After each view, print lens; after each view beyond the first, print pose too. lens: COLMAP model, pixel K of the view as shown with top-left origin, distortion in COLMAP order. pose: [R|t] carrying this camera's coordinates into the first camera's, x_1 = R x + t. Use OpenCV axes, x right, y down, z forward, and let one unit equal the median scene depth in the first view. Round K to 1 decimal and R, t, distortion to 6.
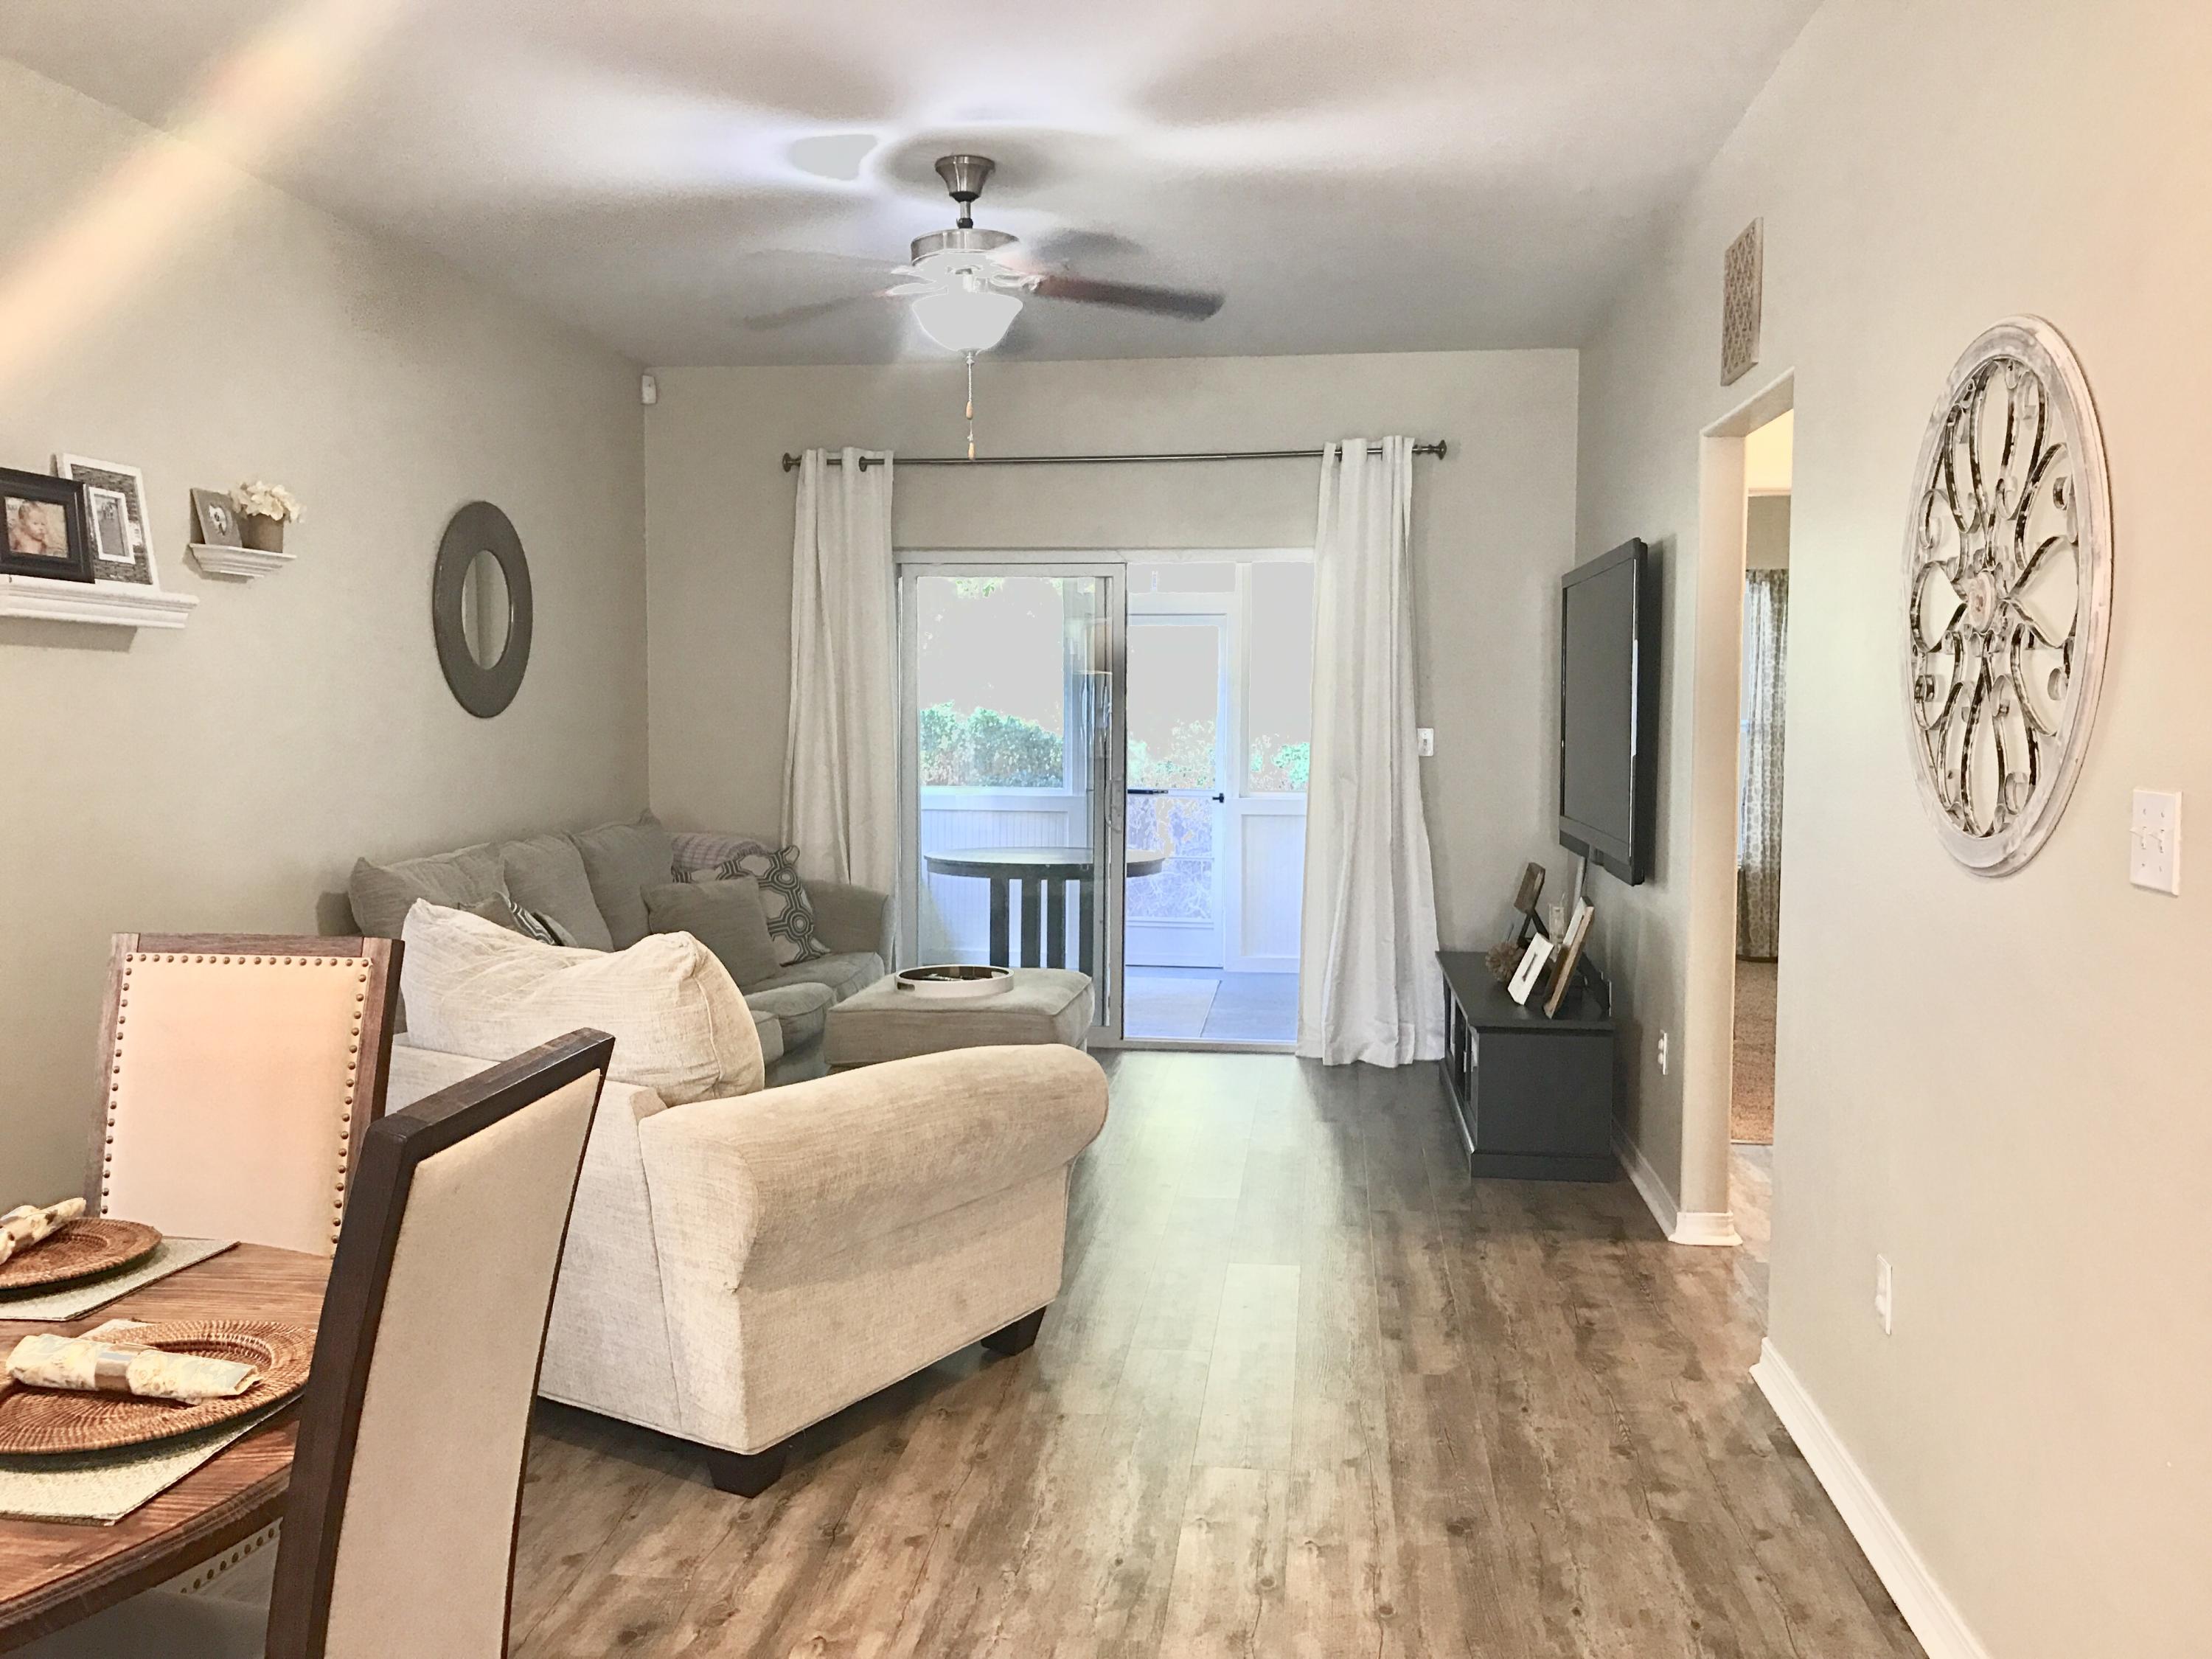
lens RADIAL K [[1821.5, 0, 1044.6], [0, 1821.5, 840.2], [0, 0, 1]] dist [0.081506, -0.091826]
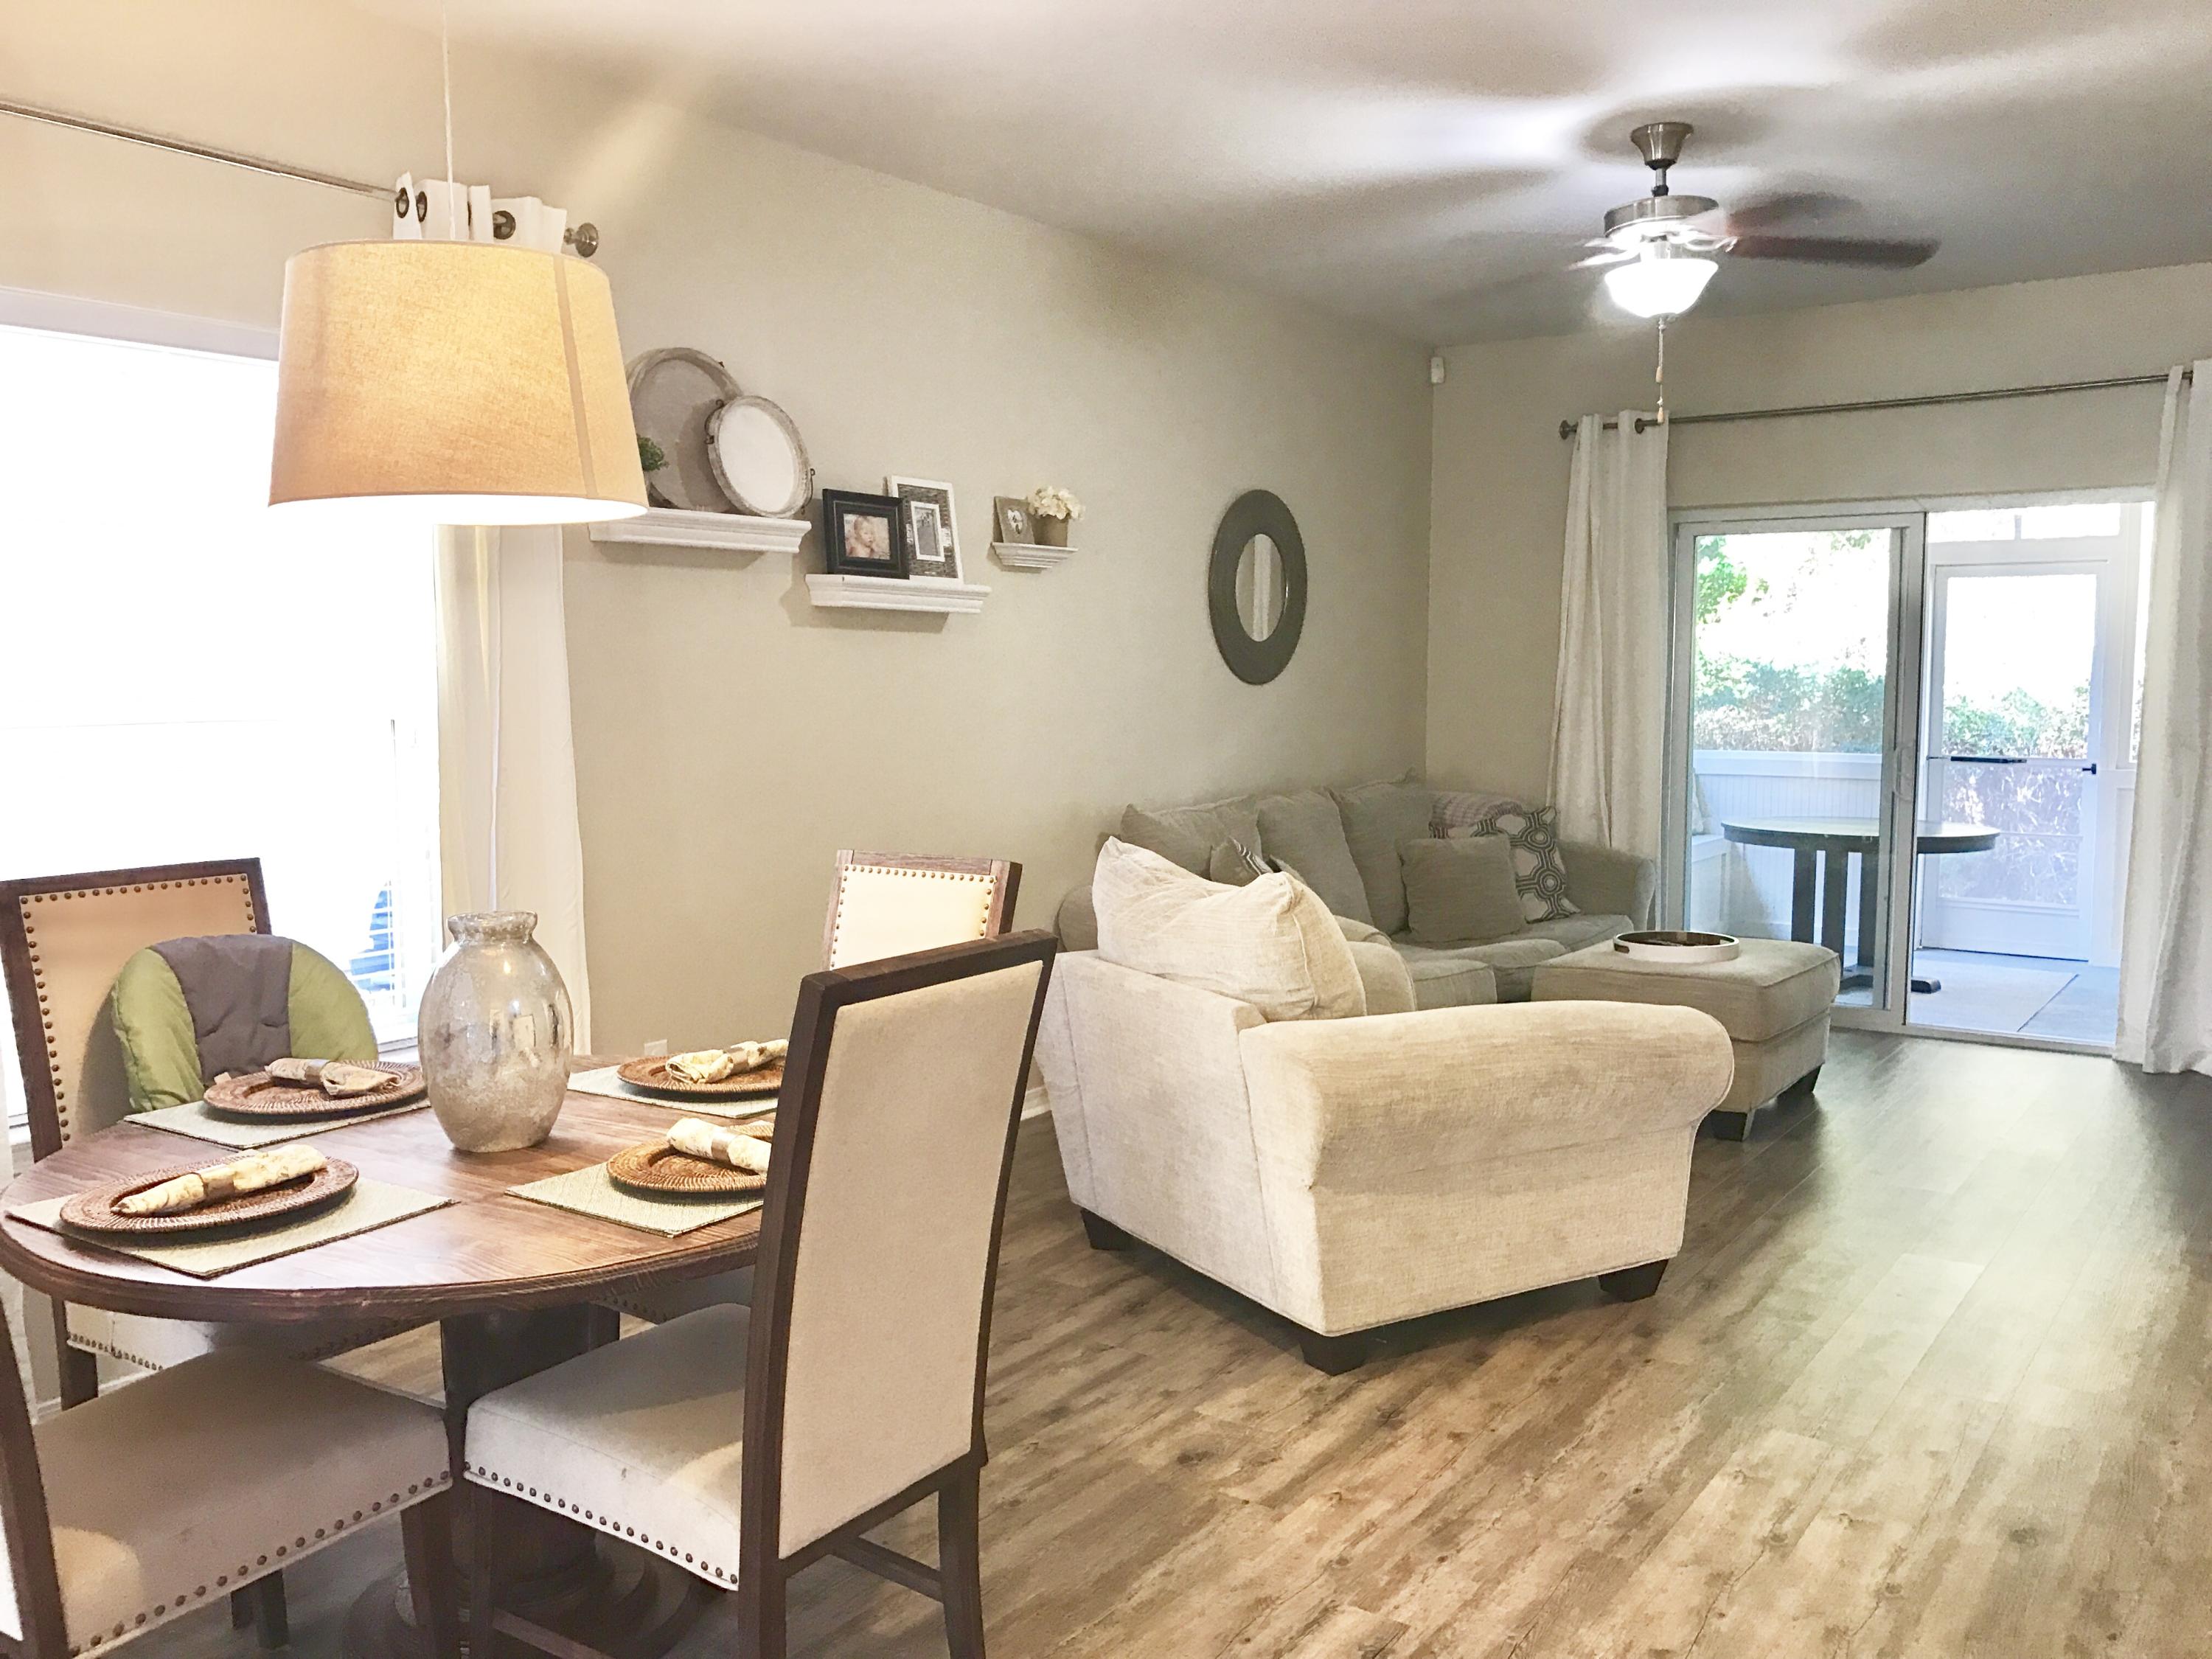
lens RADIAL K [[1819.0, 0, 1106.0], [0, 1819.0, 829.5], [0, 0, 1]] dist [0.139359, -0.149177]
pose [[0.894875, 0.035057, -0.444938, 0.174908], [-0.028697, 0.999367, 0.021024, 0.002297], [0.445393, -0.006046, 0.895315, -0.060127]]
